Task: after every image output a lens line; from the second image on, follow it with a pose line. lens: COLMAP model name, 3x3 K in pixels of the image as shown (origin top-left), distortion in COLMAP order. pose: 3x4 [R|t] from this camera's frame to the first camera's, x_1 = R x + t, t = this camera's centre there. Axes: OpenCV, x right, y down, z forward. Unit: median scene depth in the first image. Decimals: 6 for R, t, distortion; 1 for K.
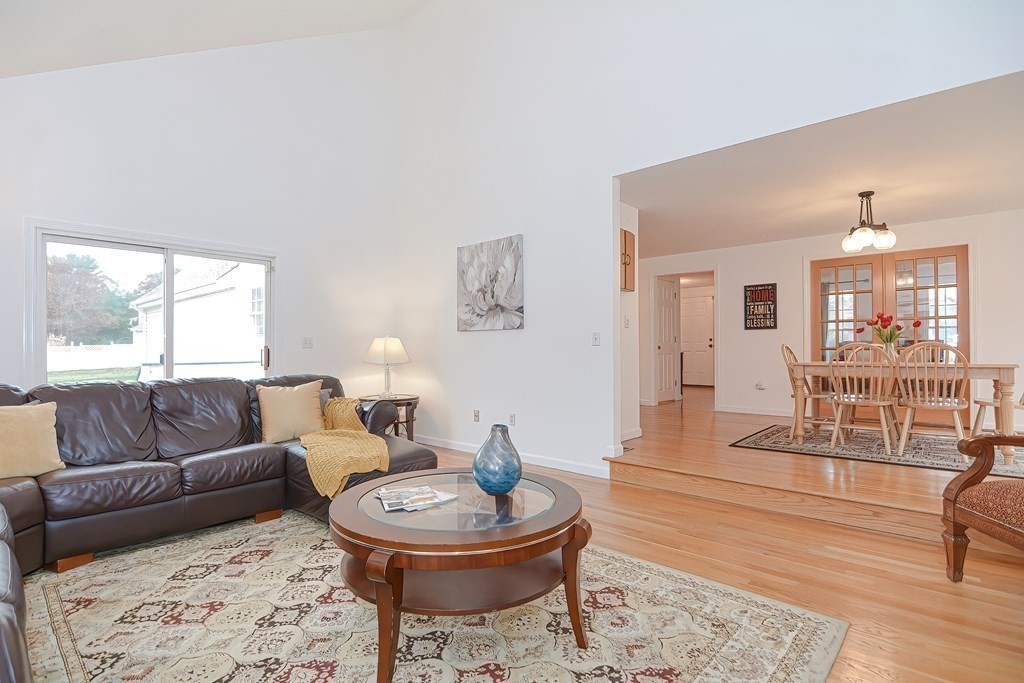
lens RADIAL K [[496.9, 0, 505.9], [0, 496.9, 347.1], [0, 0, 1]] dist [0.000689, -0.013782]
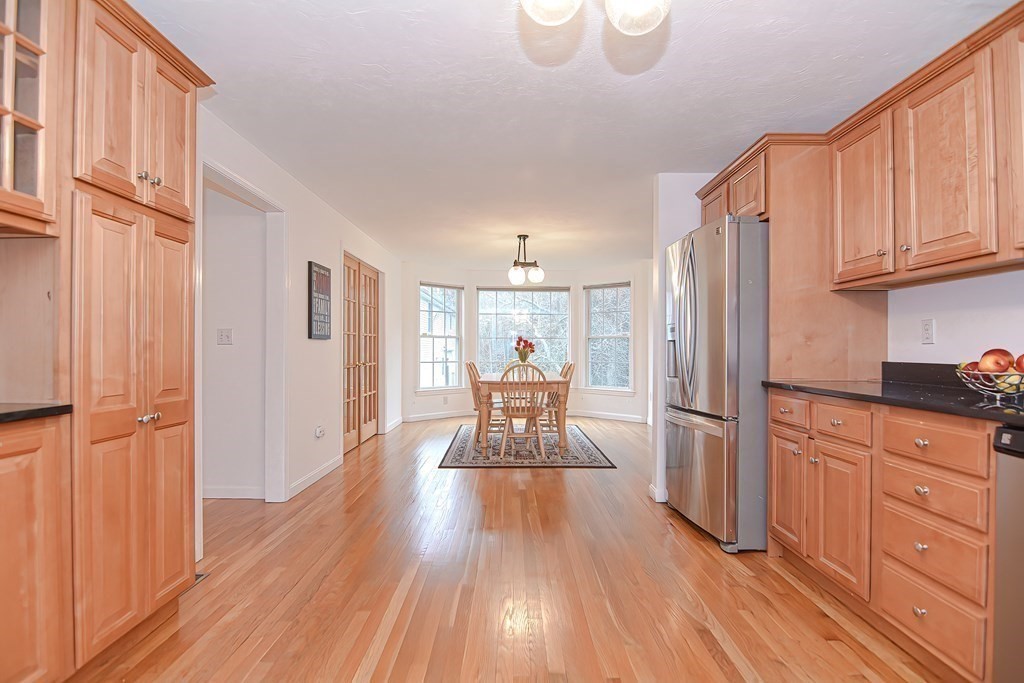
lens RADIAL K [[496.9, 0, 505.9], [0, 496.9, 347.1], [0, 0, 1]] dist [0.000689, -0.013782]
pose [[-0.674312, 0.004658, 0.738431, -0.121985], [0.000320, 0.999982, -0.006015, -0.029824], [-0.738446, -0.003820, -0.674302, 1.646288]]
